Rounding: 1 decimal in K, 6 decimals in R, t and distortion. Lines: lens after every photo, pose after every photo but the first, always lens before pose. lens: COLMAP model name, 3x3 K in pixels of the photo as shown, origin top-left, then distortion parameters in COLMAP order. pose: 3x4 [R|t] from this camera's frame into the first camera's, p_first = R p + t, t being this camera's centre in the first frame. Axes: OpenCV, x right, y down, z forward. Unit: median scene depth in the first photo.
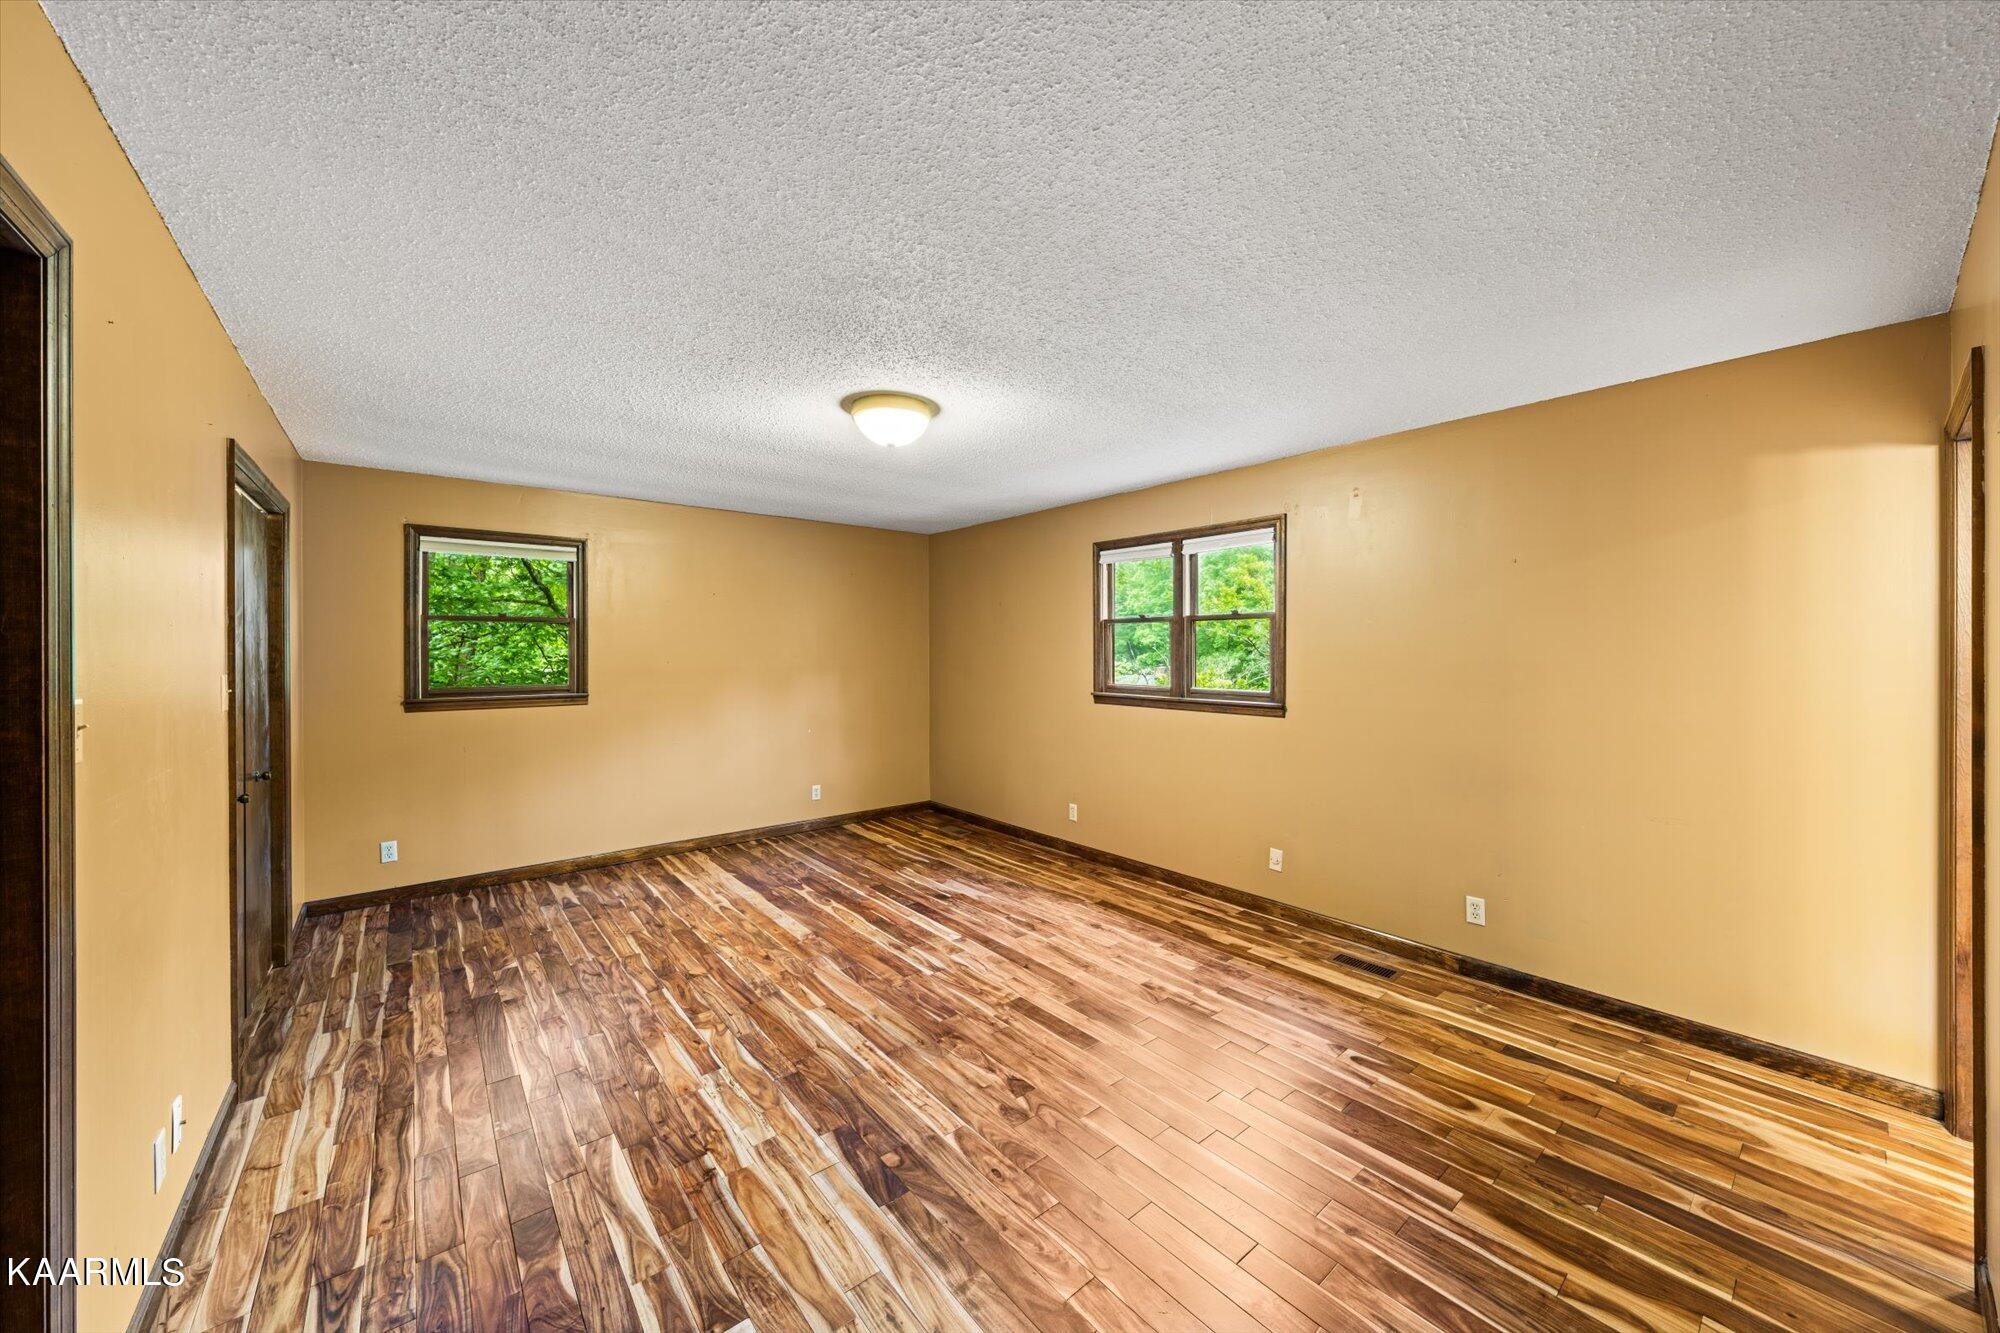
lens RADIAL K [[684.2, 0, 1006.6], [0, 684.2, 657.1], [0, 0, 1]] dist [-0.000605, 0.000024]
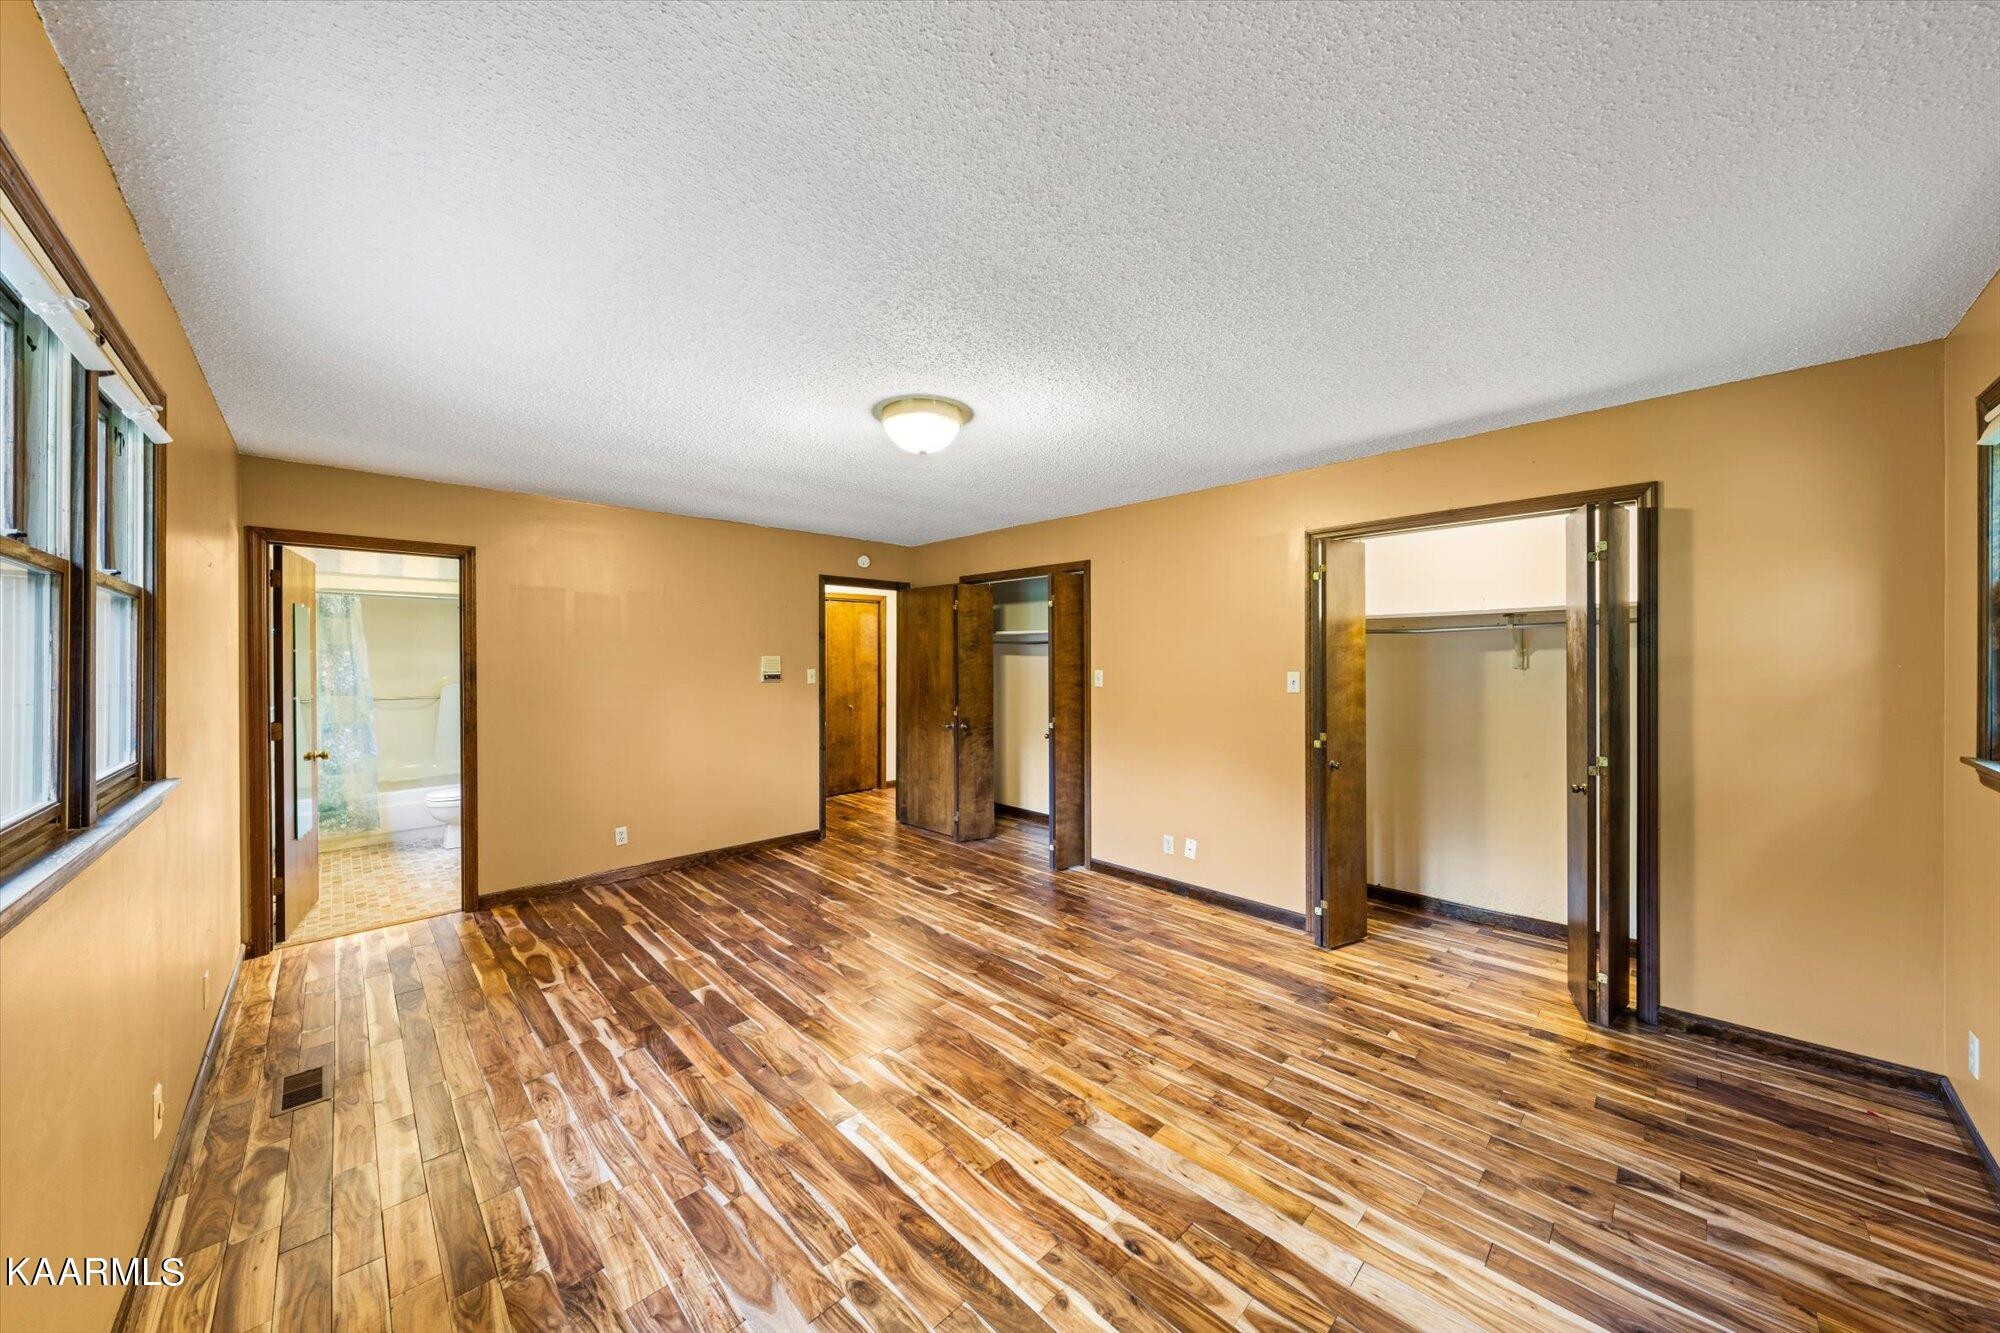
lens RADIAL K [[684.2, 0, 1006.6], [0, 684.2, 657.1], [0, 0, 1]] dist [-0.000605, 0.000024]
pose [[-0.996934, 0.007838, -0.077851, -0.182130], [0.006866, 0.999895, 0.012744, -0.023882], [0.077943, 0.012170, -0.996884, 1.716118]]
